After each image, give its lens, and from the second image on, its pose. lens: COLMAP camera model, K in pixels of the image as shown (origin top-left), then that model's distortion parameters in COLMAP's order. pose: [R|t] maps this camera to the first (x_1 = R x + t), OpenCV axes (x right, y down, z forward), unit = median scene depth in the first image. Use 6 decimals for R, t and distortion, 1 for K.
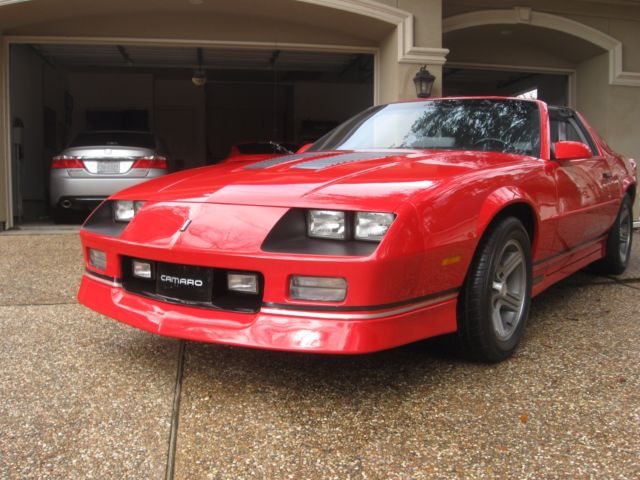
lens RADIAL K [[674.9, 0, 323.4], [0, 674.9, 262.5], [0, 0, 1]] dist [-0.149906, 0.096655]
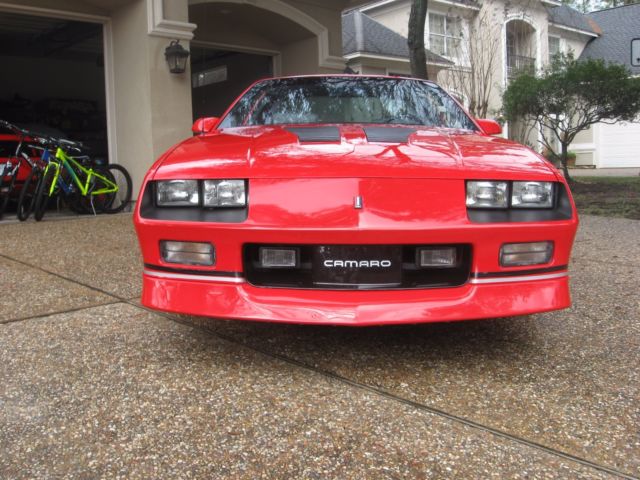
lens RADIAL K [[674.9, 0, 323.4], [0, 674.9, 262.5], [0, 0, 1]] dist [-0.149906, 0.096655]
pose [[0.822369, -0.100352, 0.560034, -0.242608], [0.083251, 0.994952, 0.056037, -0.009489], [-0.562831, 0.000540, 0.826572, 0.084623]]
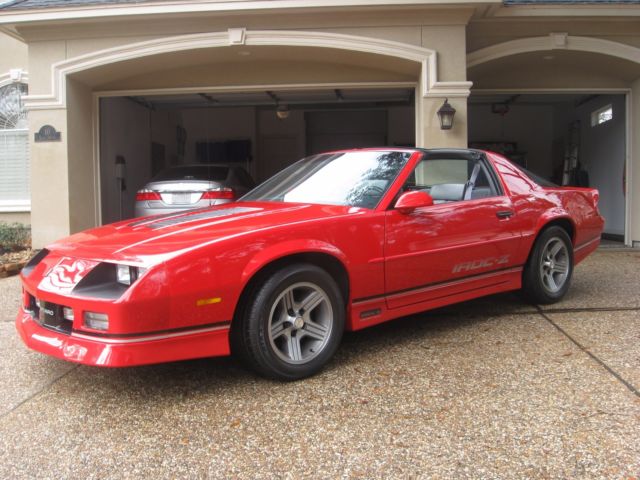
lens RADIAL K [[674.9, 0, 323.4], [0, 674.9, 262.5], [0, 0, 1]] dist [-0.149906, 0.096655]
pose [[0.967945, 0.003709, -0.251135, 0.228788], [-0.007600, 0.999866, -0.014526, -0.019299], [0.251047, 0.015969, 0.967843, -0.071514]]
